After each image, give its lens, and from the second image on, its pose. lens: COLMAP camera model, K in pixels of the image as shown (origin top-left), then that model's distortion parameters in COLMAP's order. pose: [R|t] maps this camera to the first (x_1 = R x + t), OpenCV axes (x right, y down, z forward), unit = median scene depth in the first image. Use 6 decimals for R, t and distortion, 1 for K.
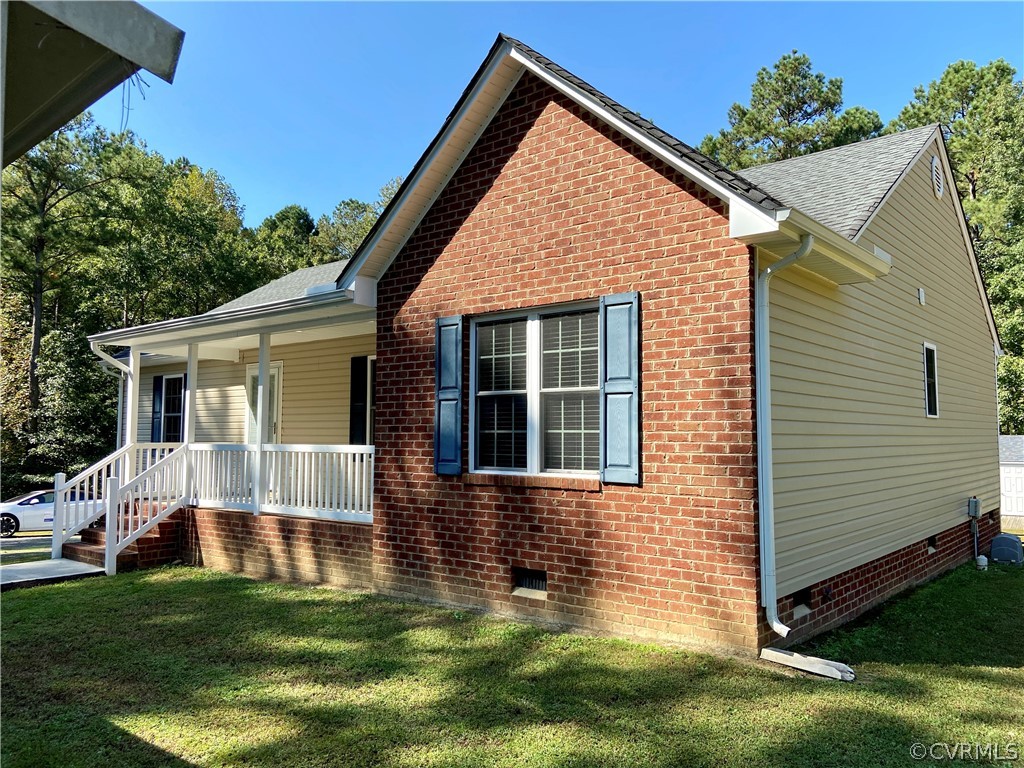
lens RADIAL K [[780.0, 0, 508.8], [0, 780.0, 373.3], [0, 0, 1]] dist [0.123764, -0.135760]
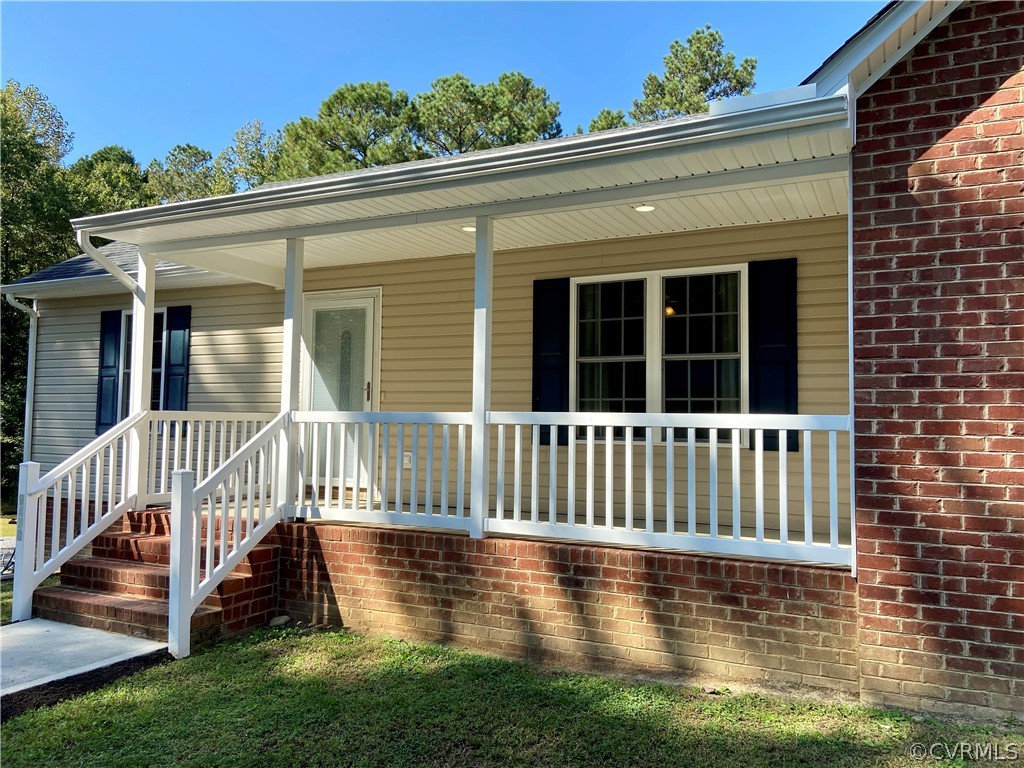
lens RADIAL K [[780.0, 0, 508.8], [0, 780.0, 373.3], [0, 0, 1]] dist [0.123764, -0.135760]
pose [[0.972381, 0.024892, 0.232069, -0.410294], [-0.029316, 0.999448, 0.015636, 0.050927], [-0.231552, -0.022007, 0.972574, 0.437456]]
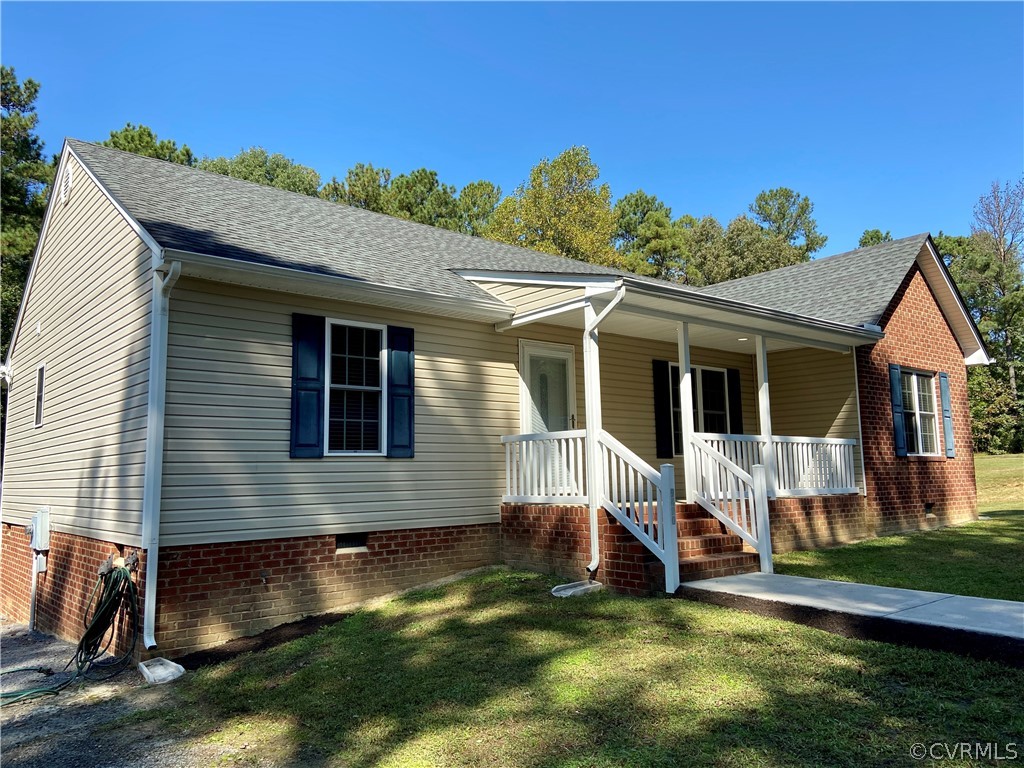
lens RADIAL K [[780.0, 0, 508.8], [0, 780.0, 373.3], [0, 0, 1]] dist [0.123764, -0.135760]
pose [[0.165836, 0.123148, 0.978434, -1.416955], [-0.061458, 0.991534, -0.114381, 0.146810], [-0.984236, -0.041164, 0.172001, 1.130807]]
